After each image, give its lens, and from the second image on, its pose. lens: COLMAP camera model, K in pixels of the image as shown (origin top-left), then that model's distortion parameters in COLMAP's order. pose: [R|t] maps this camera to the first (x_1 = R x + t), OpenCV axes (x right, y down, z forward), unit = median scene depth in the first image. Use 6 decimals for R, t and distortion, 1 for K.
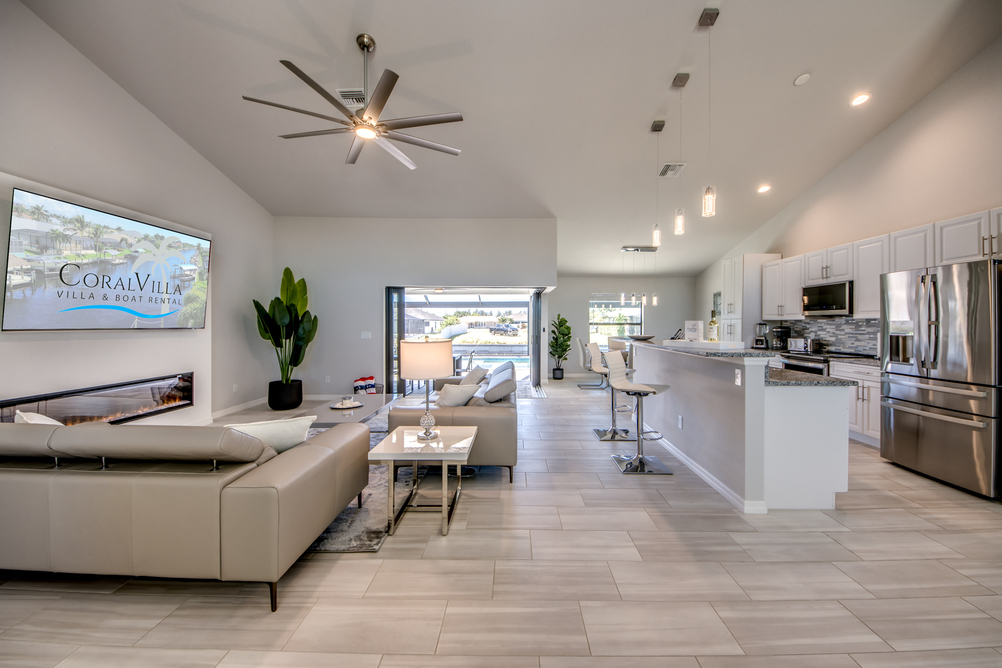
lens RADIAL K [[388.8, 0, 511.0], [0, 388.8, 320.1], [0, 0, 1]] dist [0.000175, -0.000250]
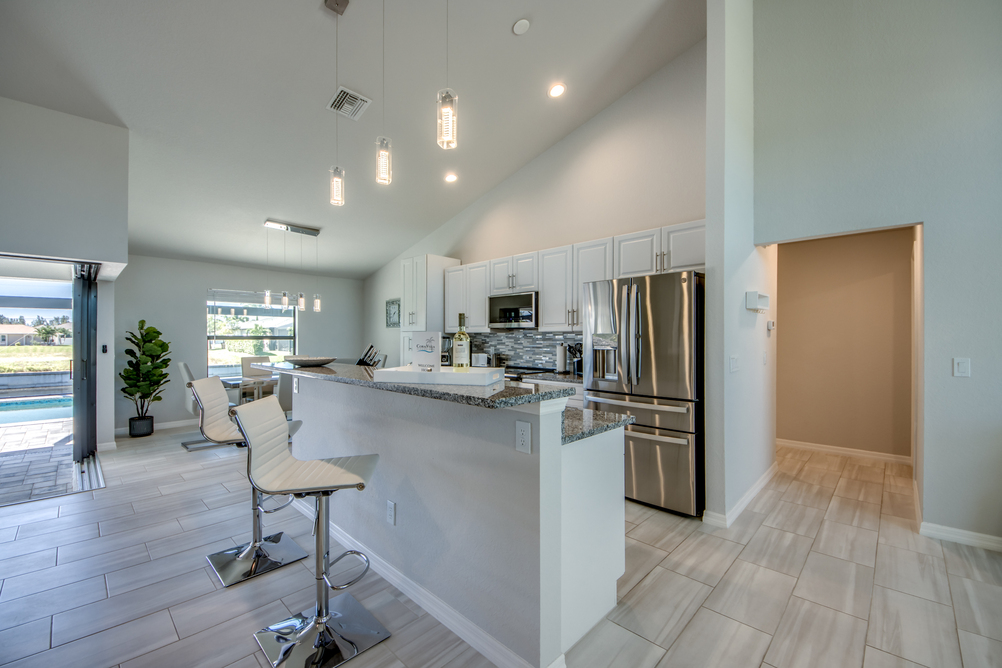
lens RADIAL K [[408.5, 0, 495.6], [0, 408.5, 339.4], [0, 0, 1]] dist [0.001239, -0.000009]
pose [[0.693972, -0.005154, 0.719983, 0.094628], [-0.005618, 0.999905, 0.012573, 0.002817], [-0.719980, -0.012770, 0.693878, 0.391373]]
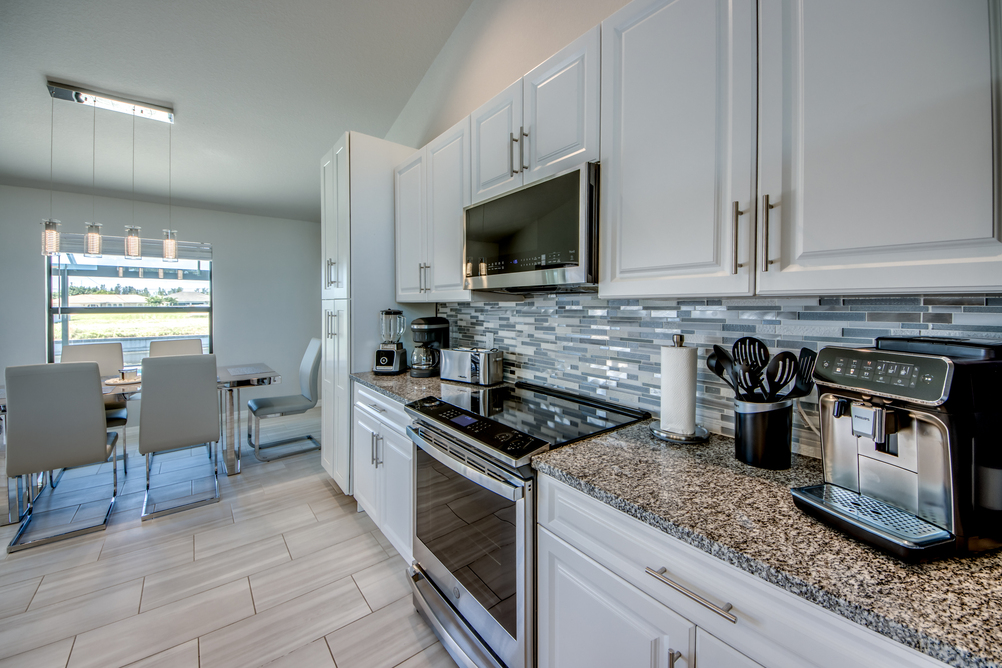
lens RADIAL K [[373.3, 0, 509.3], [0, 373.3, 310.1], [0, 0, 1]] dist [0.000265, -0.000030]
pose [[0.767749, -0.011664, 0.640645, 0.667353], [-0.003230, 0.999751, 0.022073, -0.001279], [-0.640743, -0.019015, 0.767520, 0.846448]]
